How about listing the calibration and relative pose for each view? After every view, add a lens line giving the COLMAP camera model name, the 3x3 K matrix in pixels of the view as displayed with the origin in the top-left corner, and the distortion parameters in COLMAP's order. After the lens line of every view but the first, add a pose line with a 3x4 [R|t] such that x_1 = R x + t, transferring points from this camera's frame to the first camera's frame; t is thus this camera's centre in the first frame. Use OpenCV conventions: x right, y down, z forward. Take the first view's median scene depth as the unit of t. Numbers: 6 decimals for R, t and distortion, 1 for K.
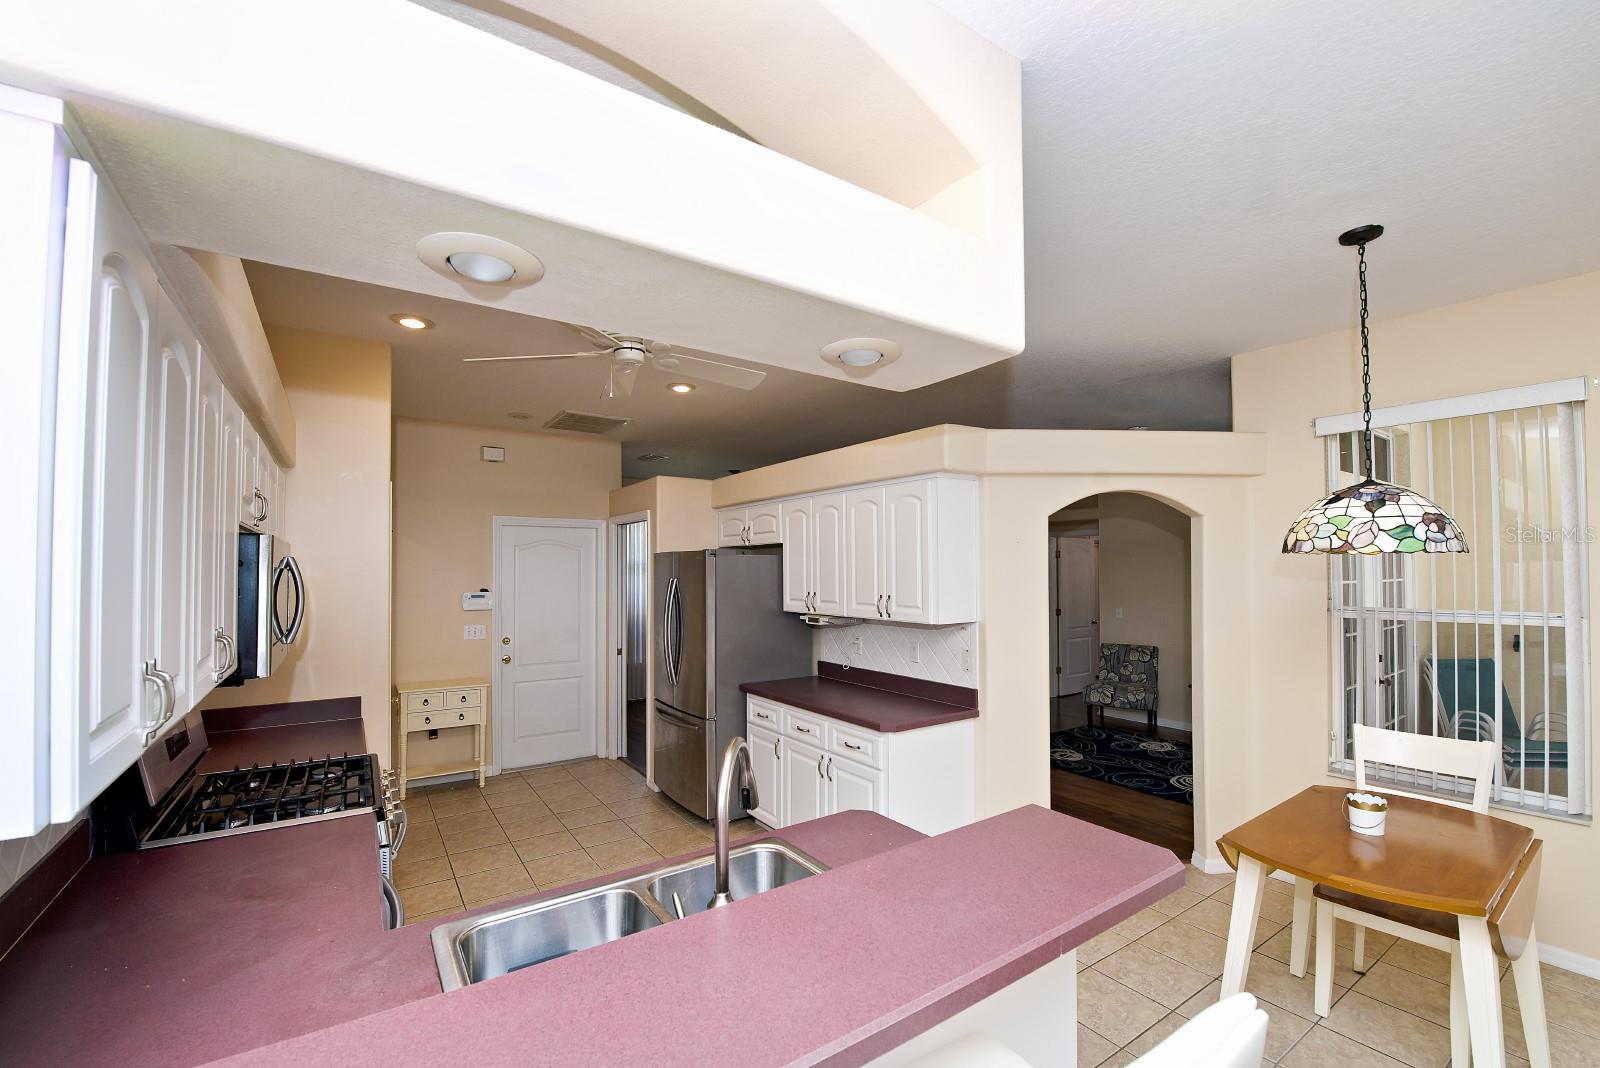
lens RADIAL K [[662.1, 0, 803.3], [0, 662.1, 590.2], [0, 0, 1]] dist [-0.000557, 0.000056]
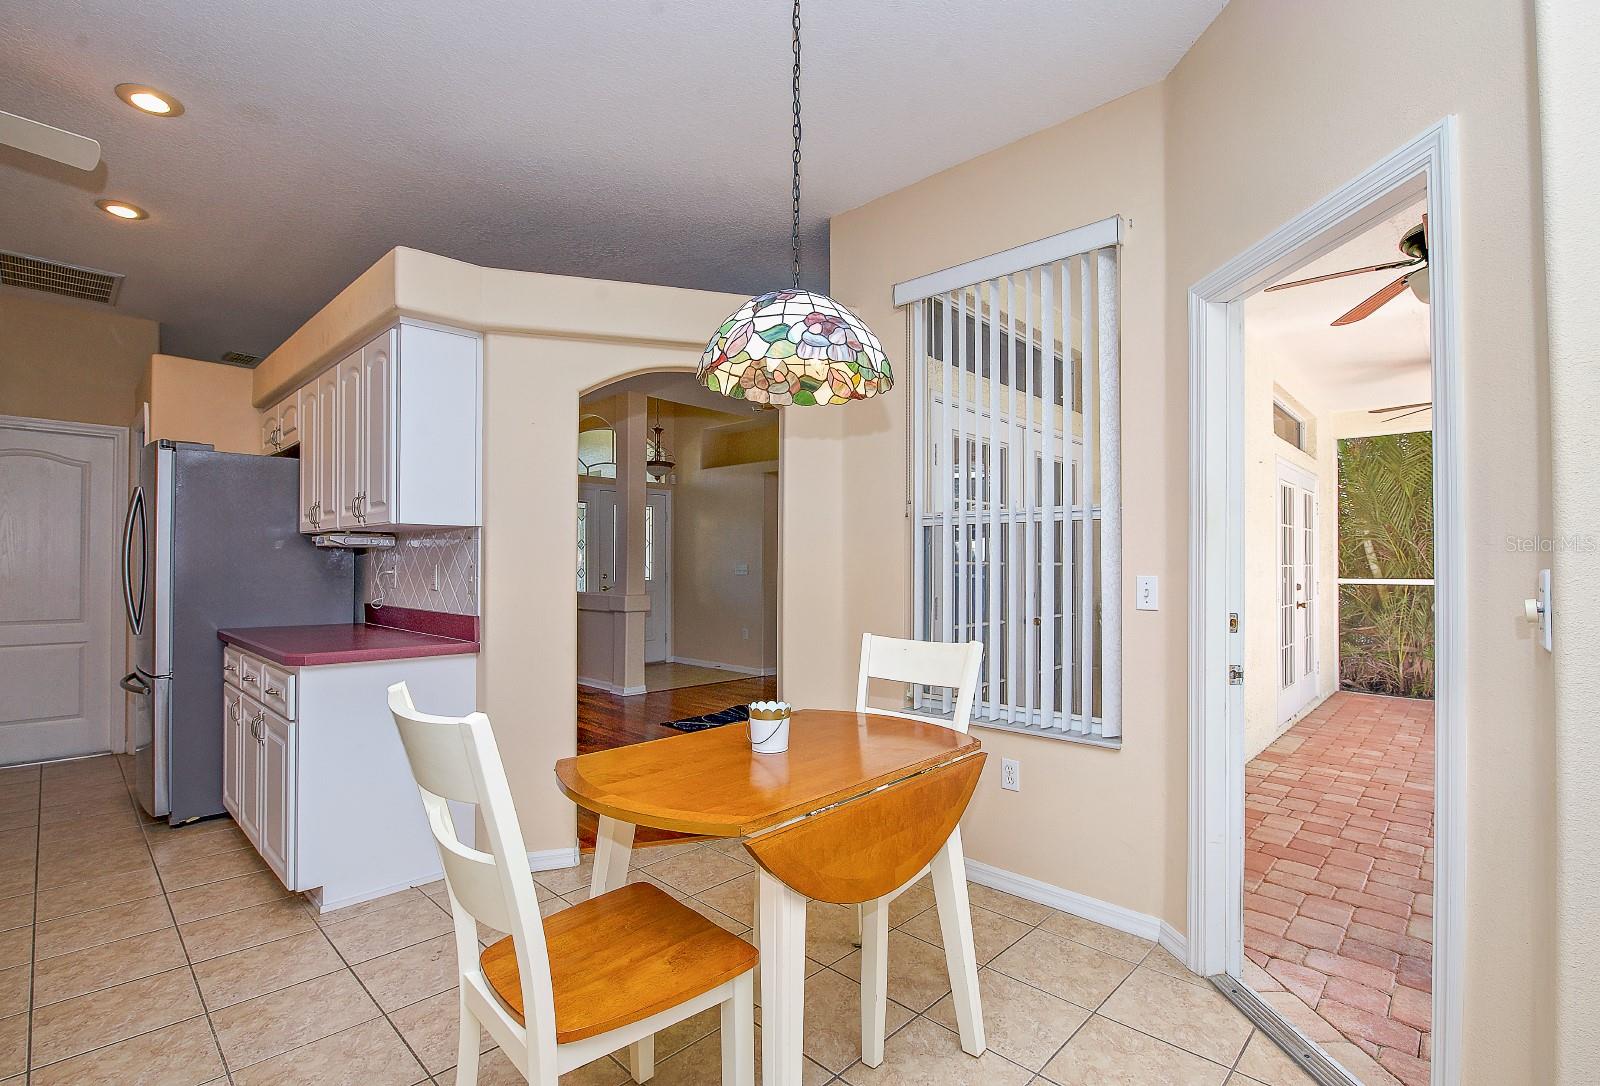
lens RADIAL K [[734.7, 0, 777.0], [0, 734.7, 574.7], [0, 0, 1]] dist [0.002256, 0.000043]
pose [[0.984757, 0.004010, 0.173891, 0.583697], [-0.002169, 0.999940, -0.010776, 0.142421], [-0.173923, 0.010234, 0.984706, 0.156184]]
